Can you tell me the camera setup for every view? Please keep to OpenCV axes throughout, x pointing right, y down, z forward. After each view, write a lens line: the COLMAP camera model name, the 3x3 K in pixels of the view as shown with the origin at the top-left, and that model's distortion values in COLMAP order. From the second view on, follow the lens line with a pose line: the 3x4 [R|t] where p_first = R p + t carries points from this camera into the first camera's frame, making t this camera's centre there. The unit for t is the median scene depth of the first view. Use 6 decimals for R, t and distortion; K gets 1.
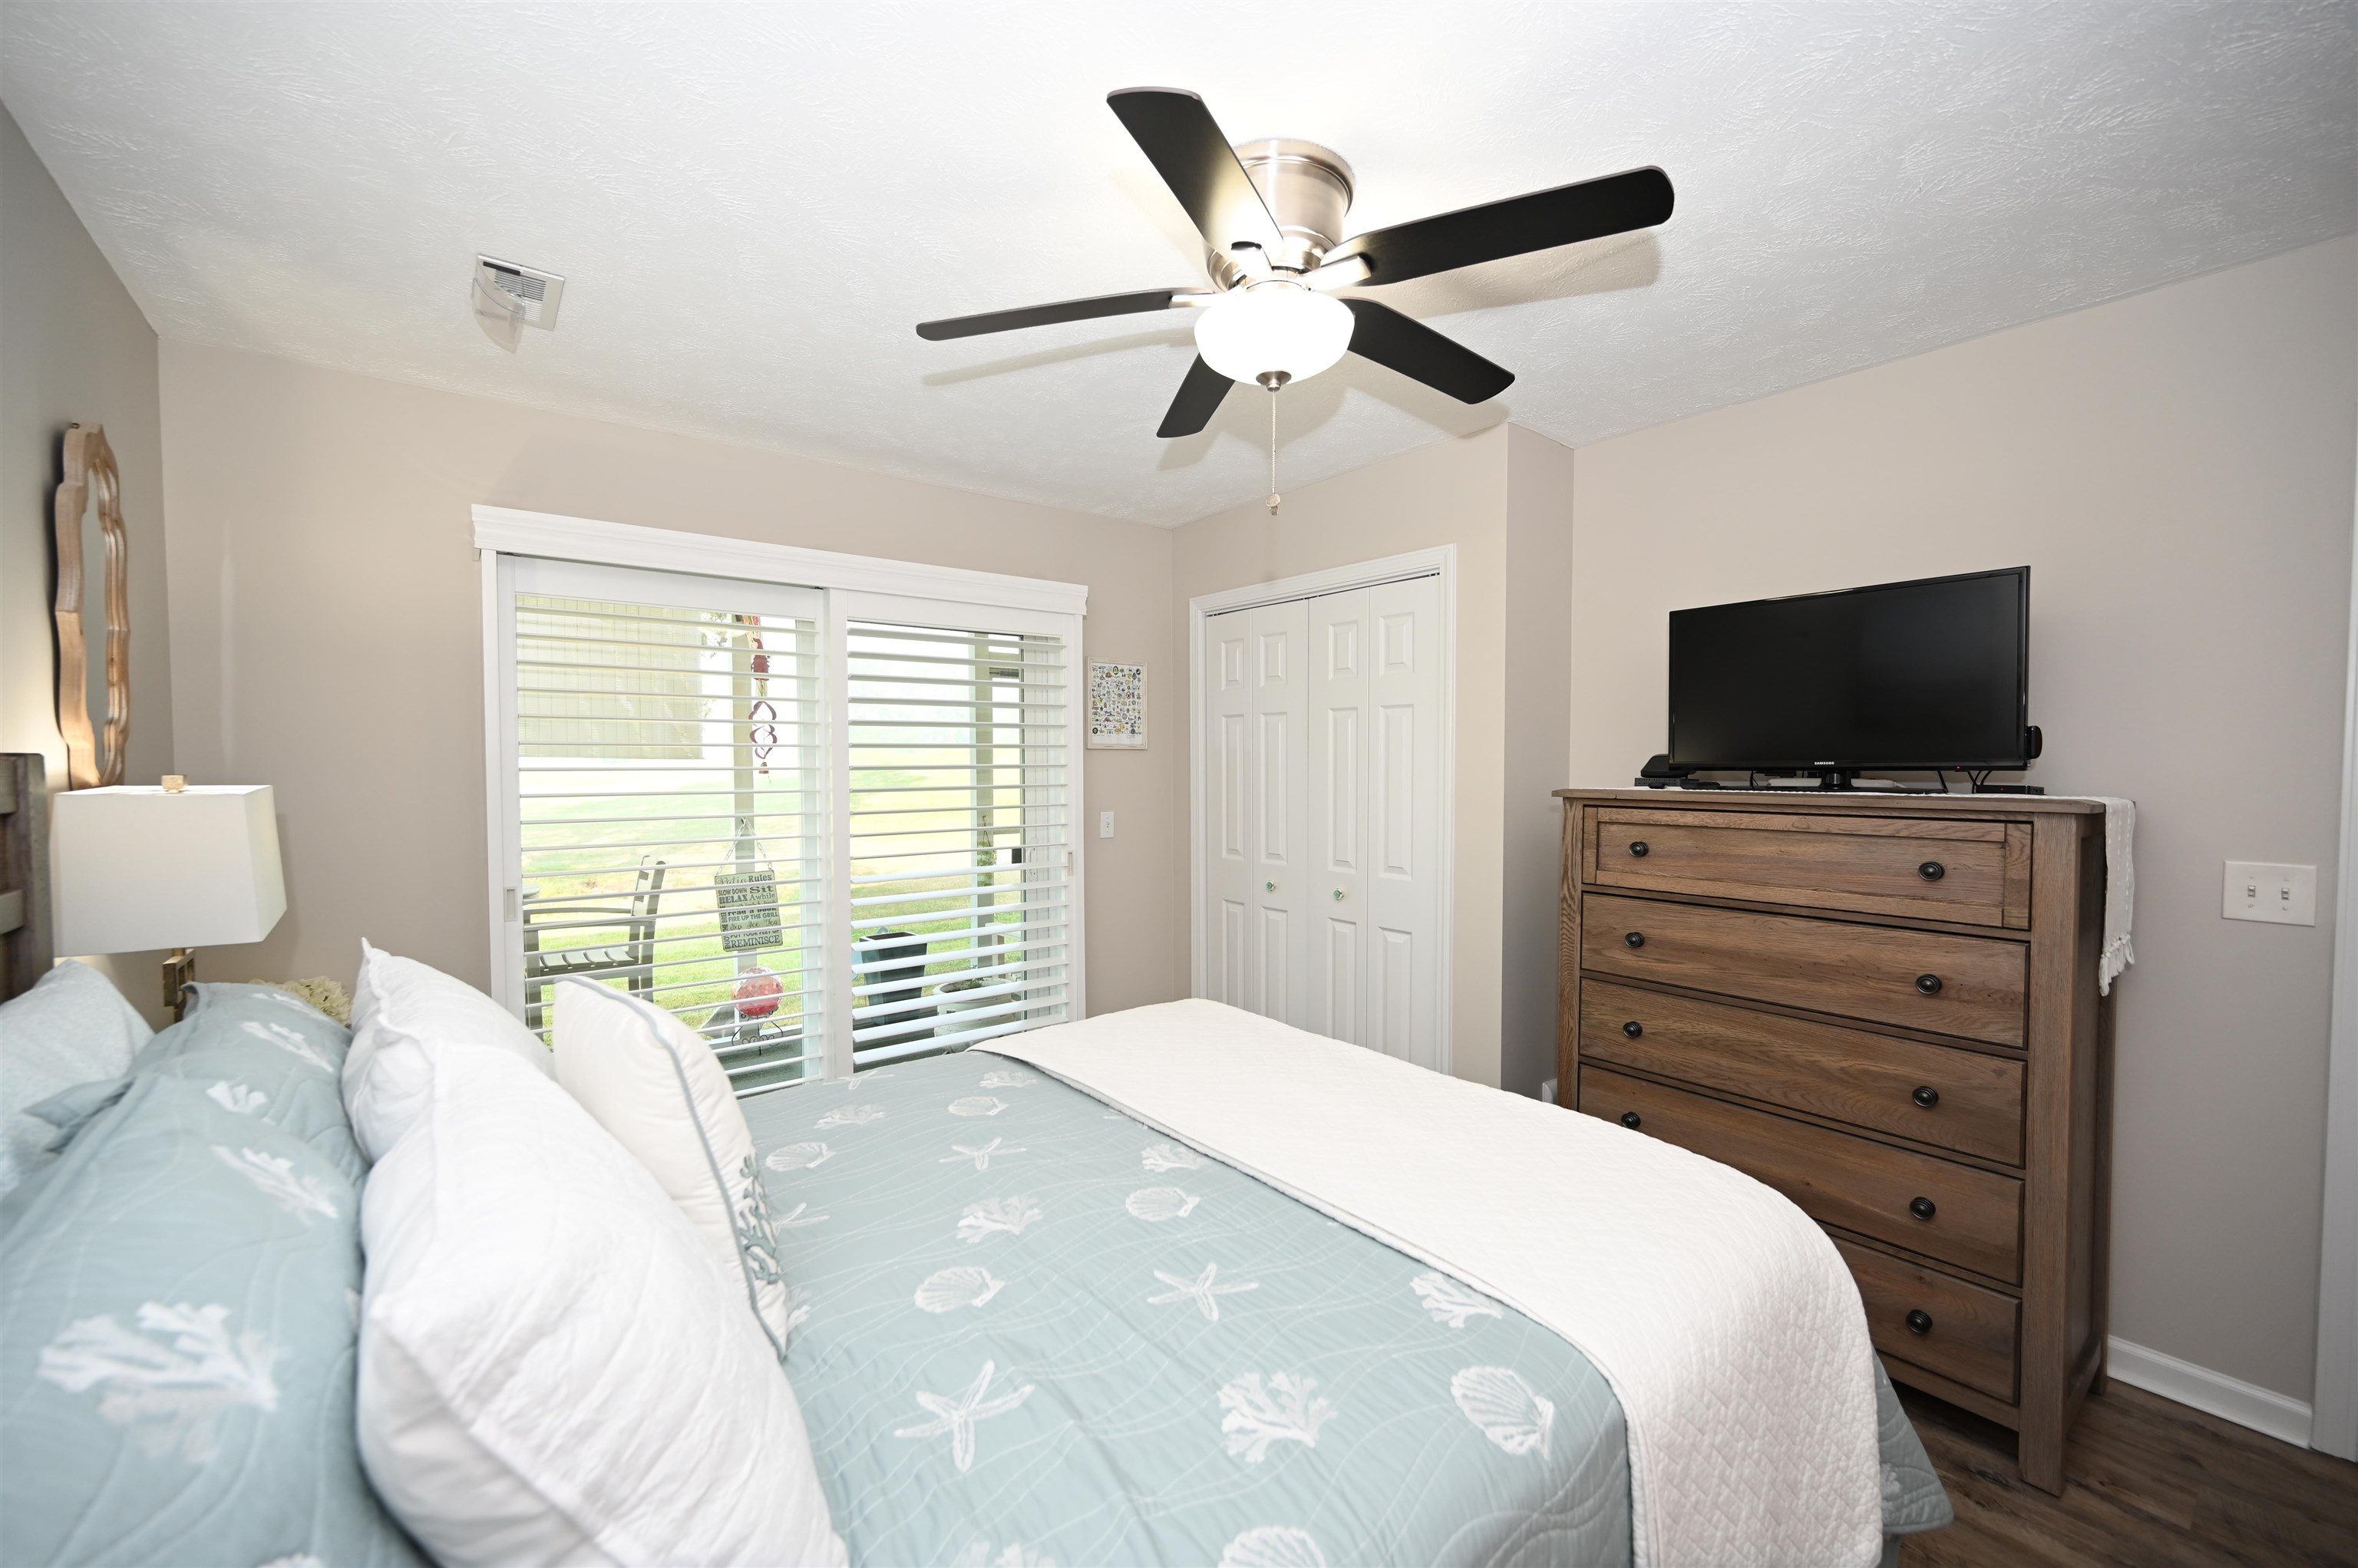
lens RADIAL K [[930.7, 0, 1174.9], [0, 930.7, 793.1], [0, 0, 1]] dist [0.000428, -0.000449]
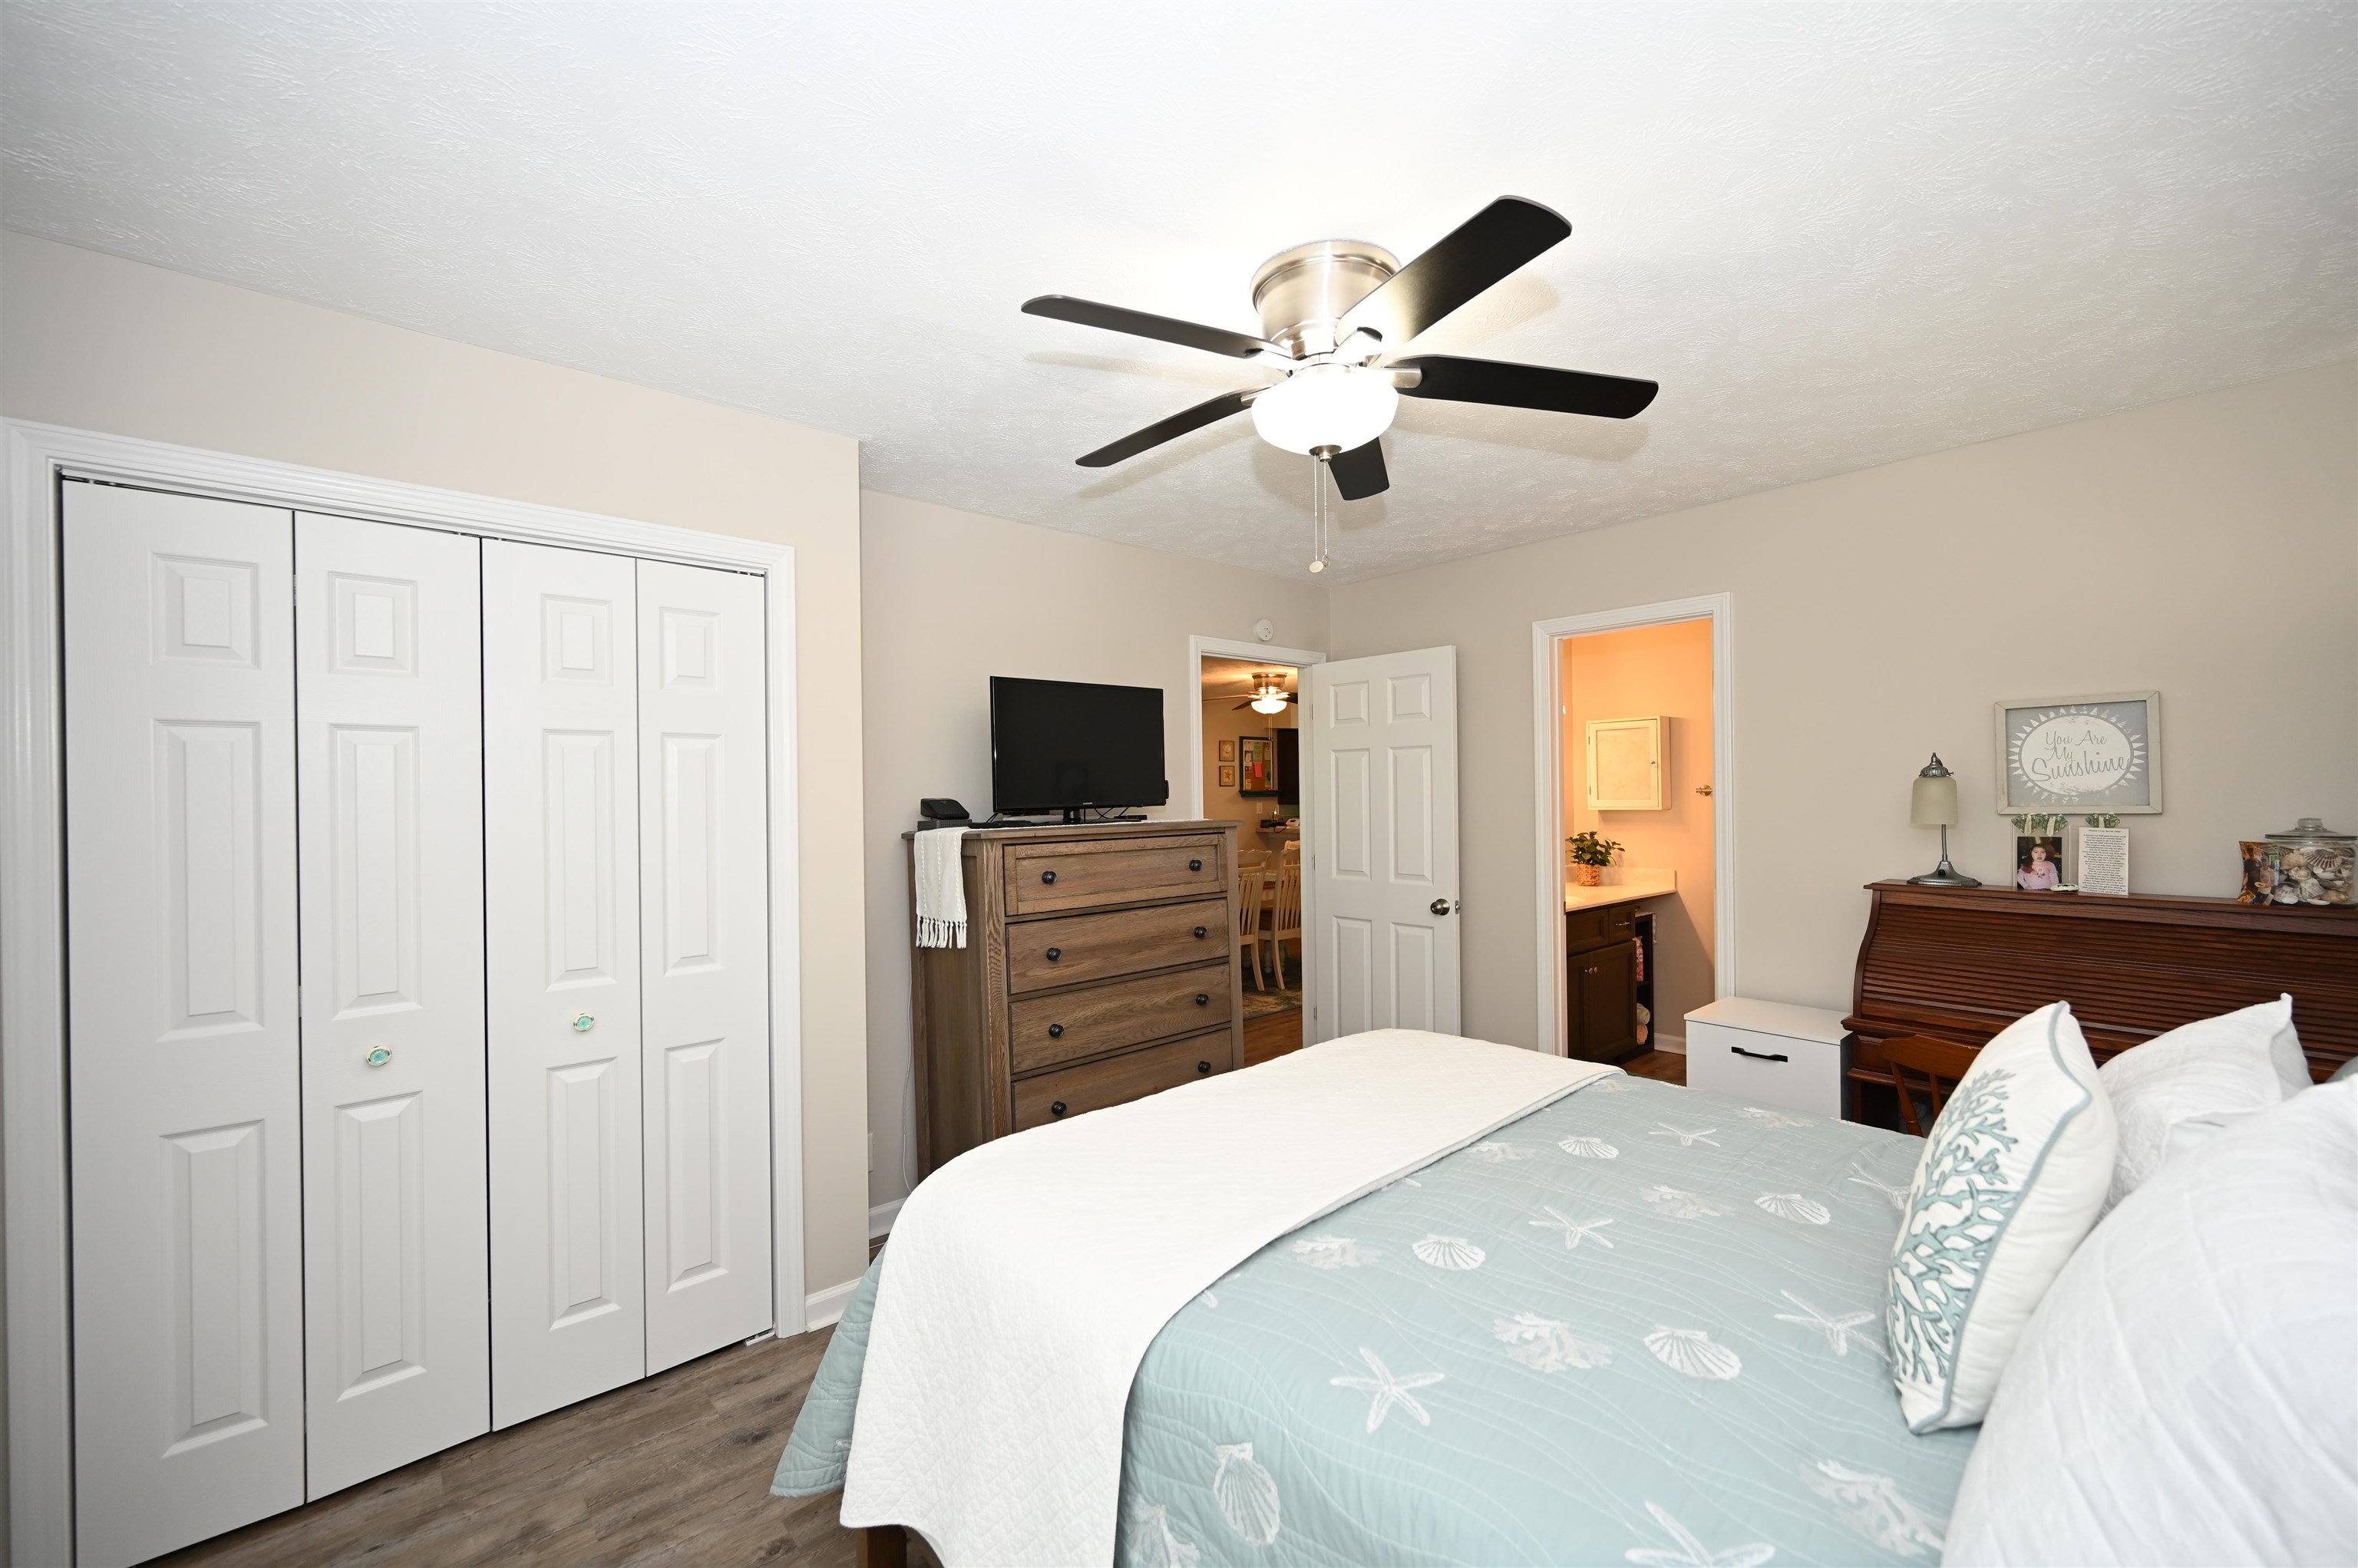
lens RADIAL K [[930.7, 0, 1187.3], [0, 930.7, 797.5], [0, 0, 1]] dist [0.000428, -0.000449]
pose [[-0.061279, -0.000640, 0.998120, -0.692443], [0.052276, 0.998625, 0.003849, -0.036501], [-0.996751, 0.052413, -0.061161, 0.891860]]
